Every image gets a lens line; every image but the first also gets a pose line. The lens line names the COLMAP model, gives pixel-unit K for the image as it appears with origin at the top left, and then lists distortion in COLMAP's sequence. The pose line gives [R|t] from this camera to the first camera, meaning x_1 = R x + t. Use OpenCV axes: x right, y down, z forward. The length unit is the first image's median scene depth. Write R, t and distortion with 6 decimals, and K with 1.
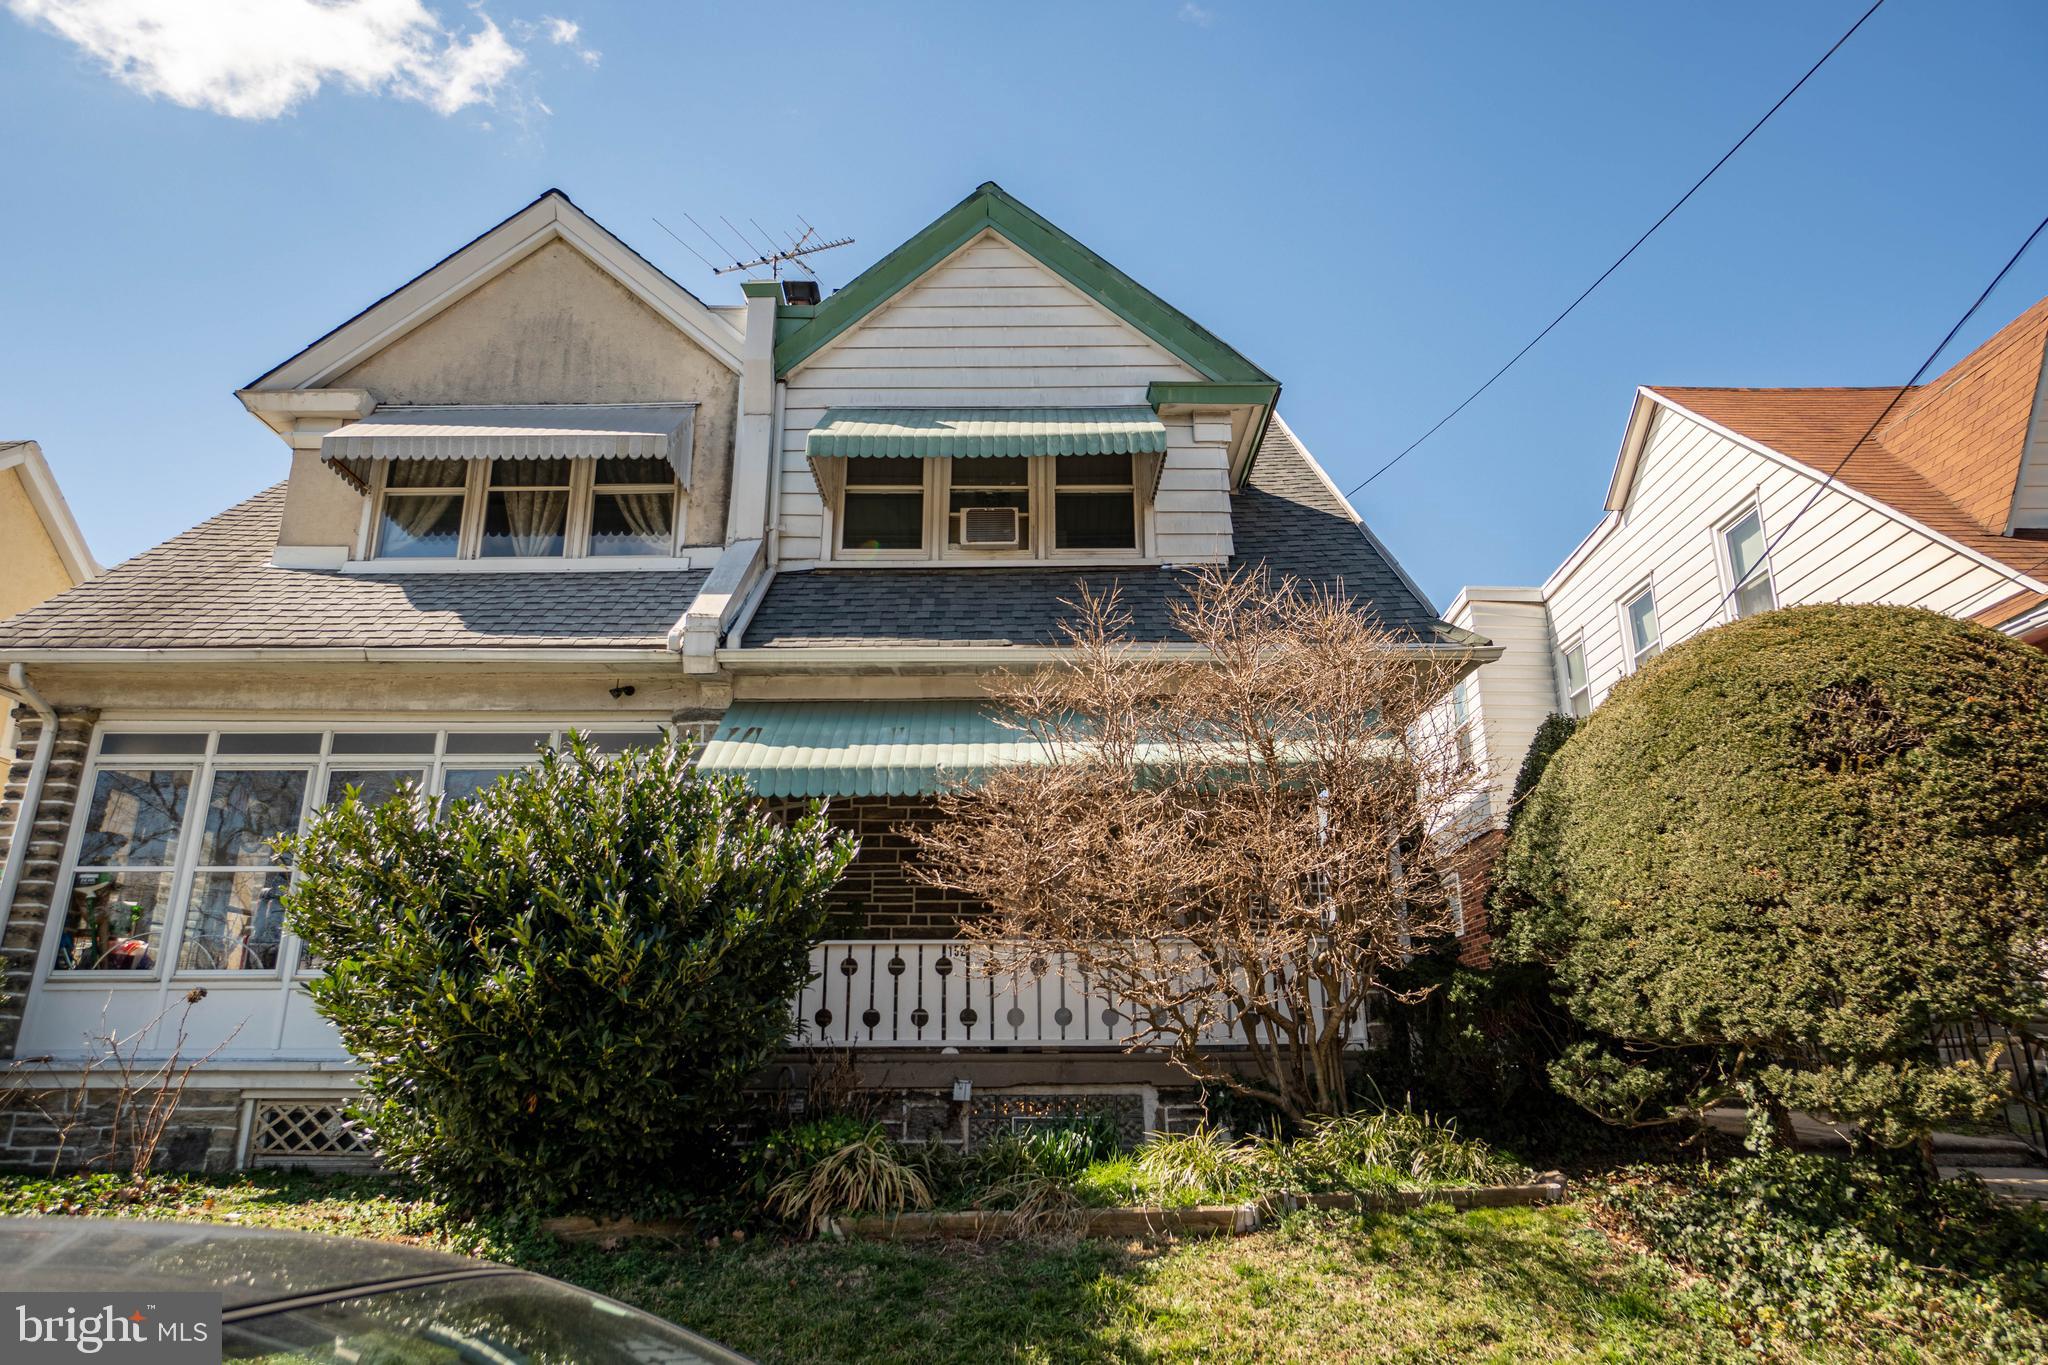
lens RADIAL K [[1271.8, 0, 1022.9], [0, 1271.8, 693.0], [0, 0, 1]] dist [0.001274, 0.014668]
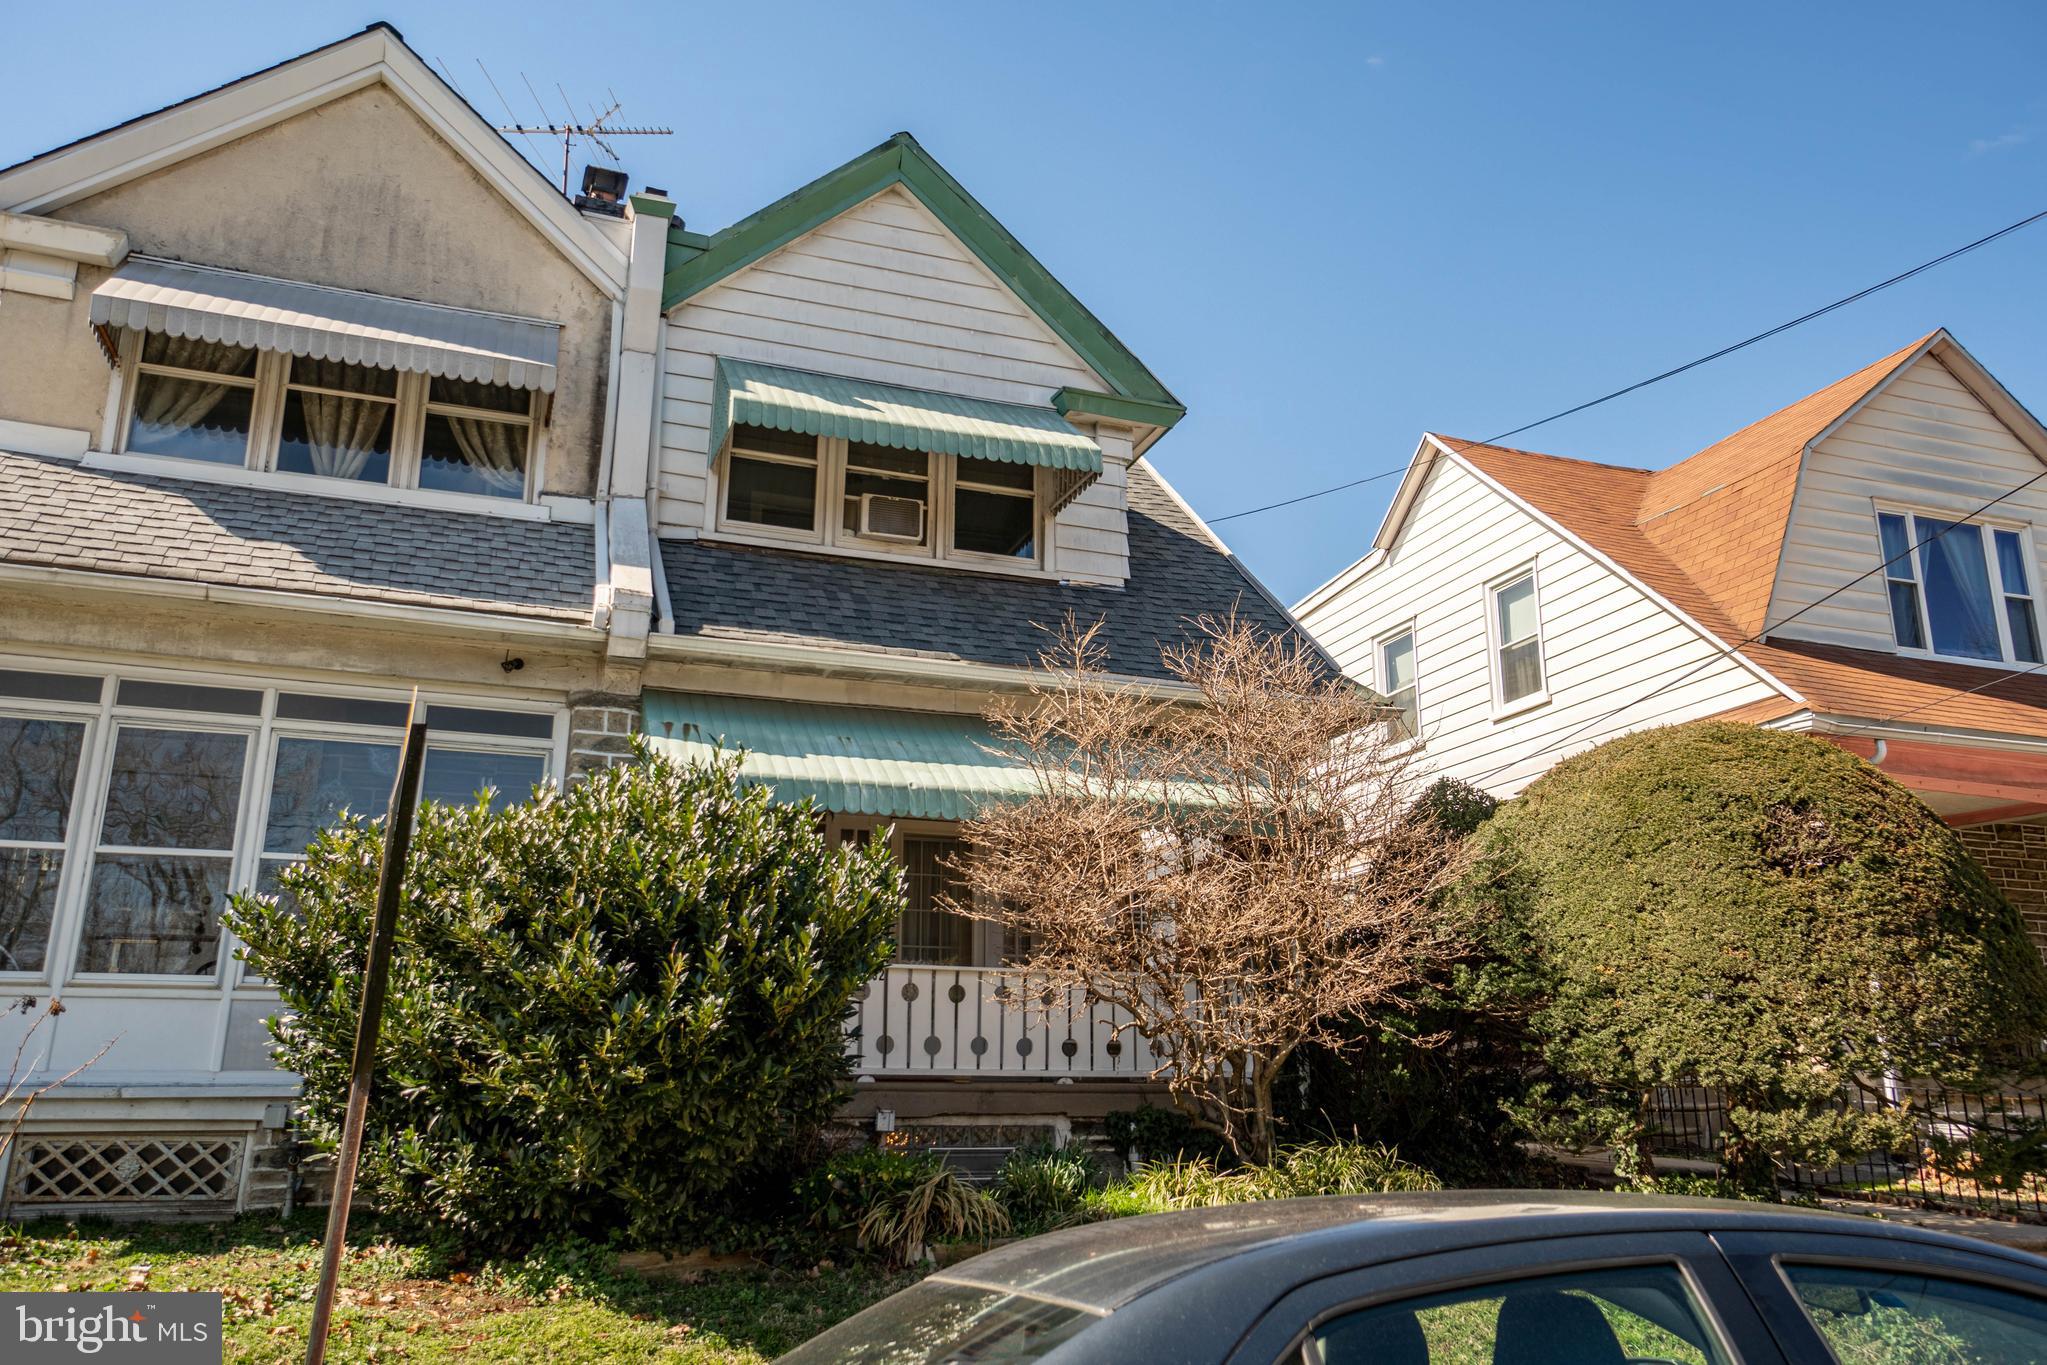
lens RADIAL K [[1536.9, 0, 1017.5], [0, 1536.9, 689.2], [0, 0, 1]] dist [0.045581, 0.007040]
pose [[0.942521, 0.094616, 0.320472, -0.326299], [-0.104103, 0.994487, 0.012562, -0.033661], [-0.317516, -0.045202, 0.947175, -0.111164]]
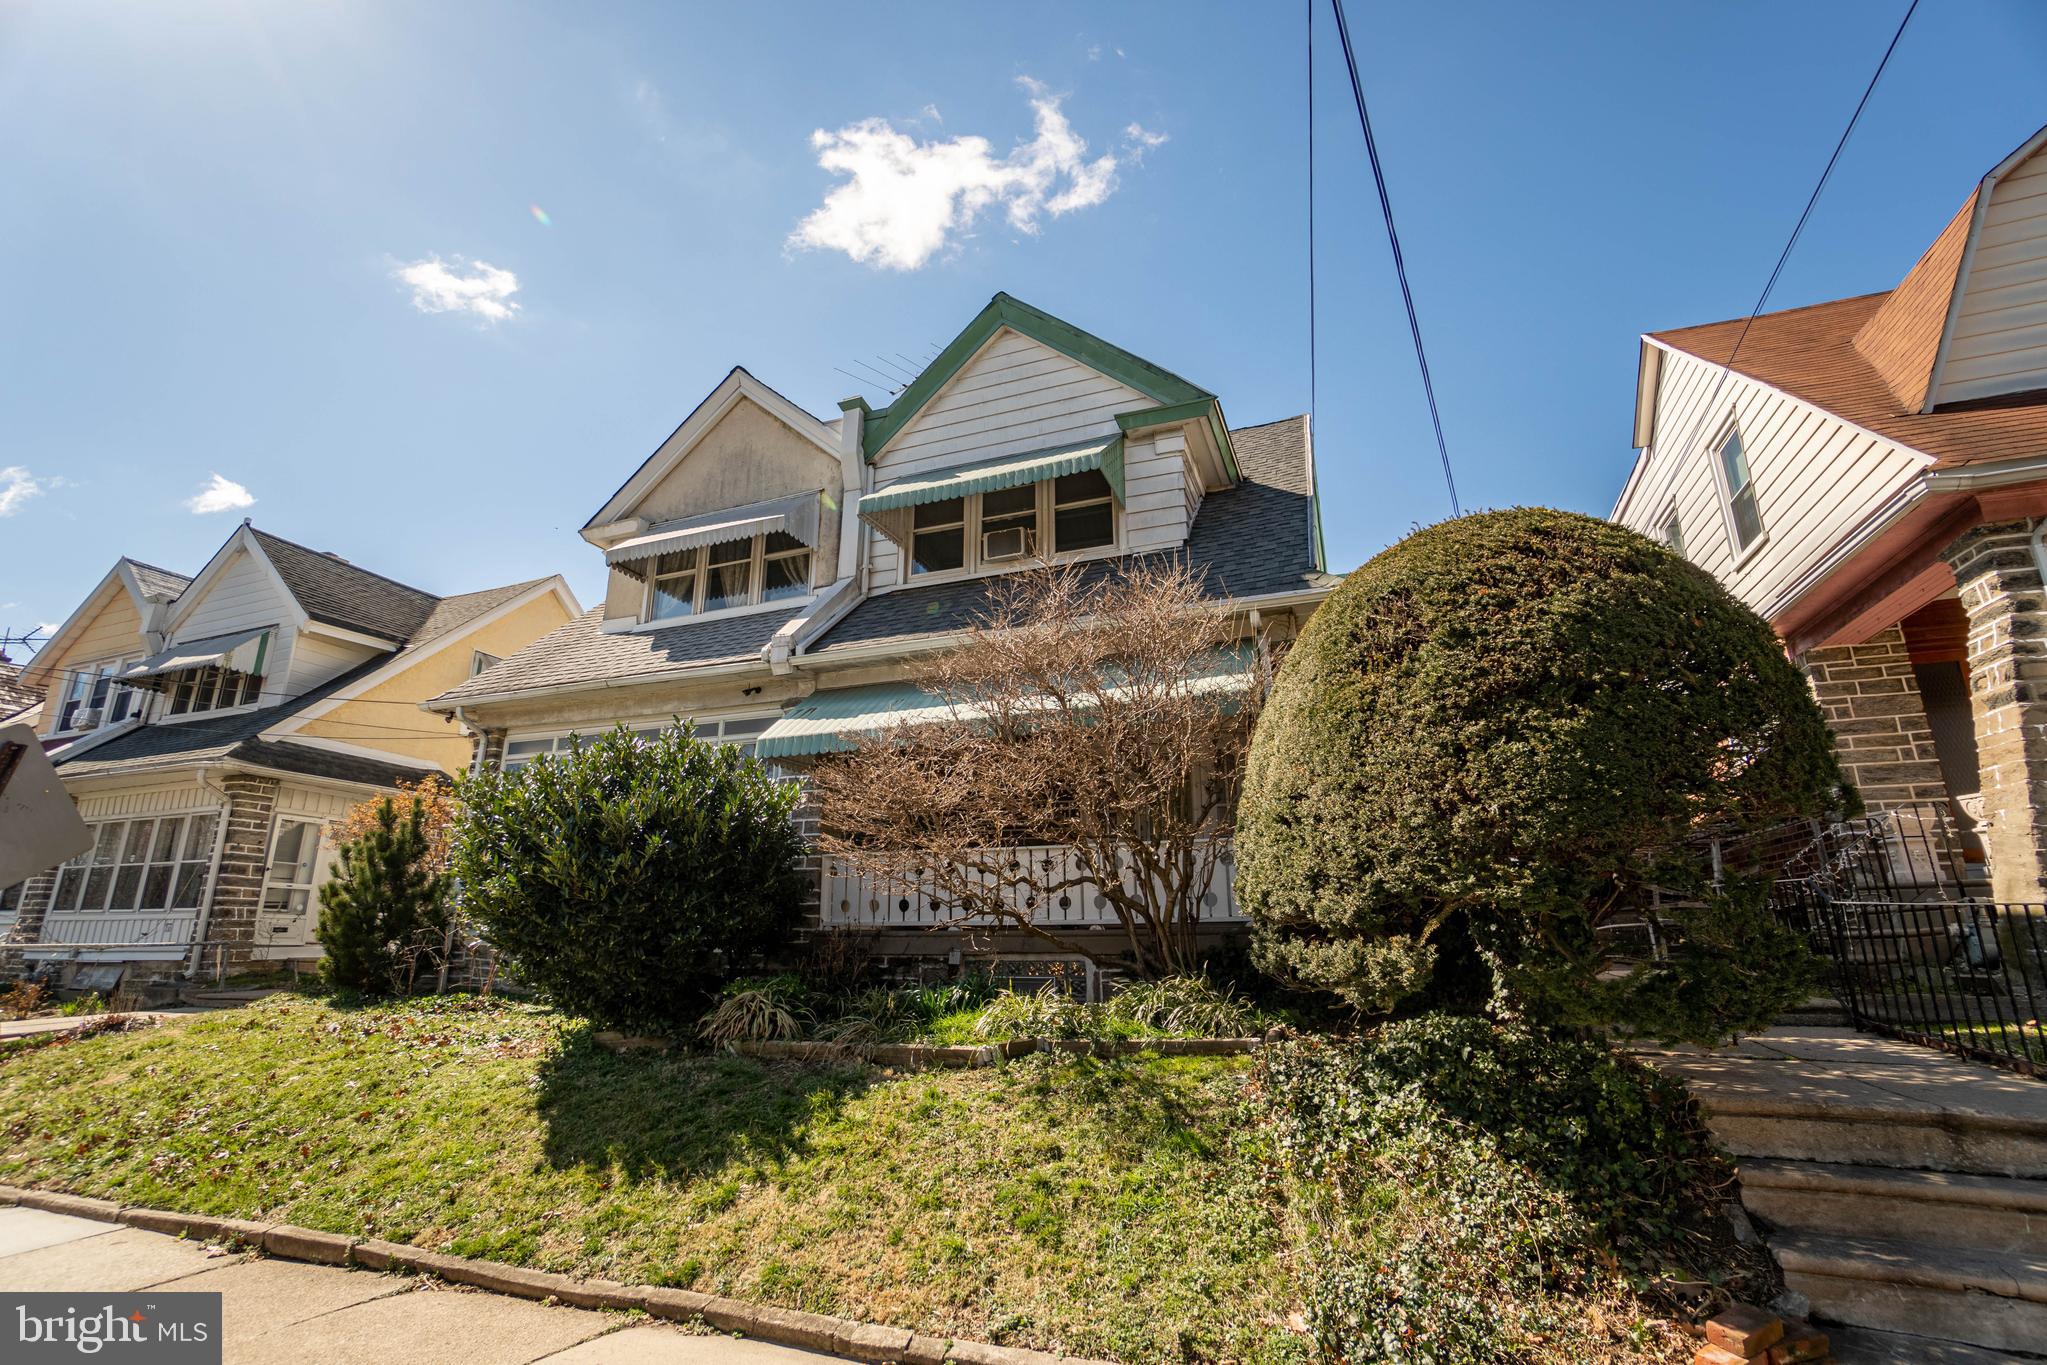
lens RADIAL K [[917.0, 0, 1018.0], [0, 917.0, 691.9], [0, 0, 1]] dist [-0.045078, 0.011496]
pose [[0.934624, -0.091299, -0.343717, 0.350041], [0.099424, 0.995027, 0.006049, 0.024484], [0.341456, -0.039827, 0.939054, 0.093067]]
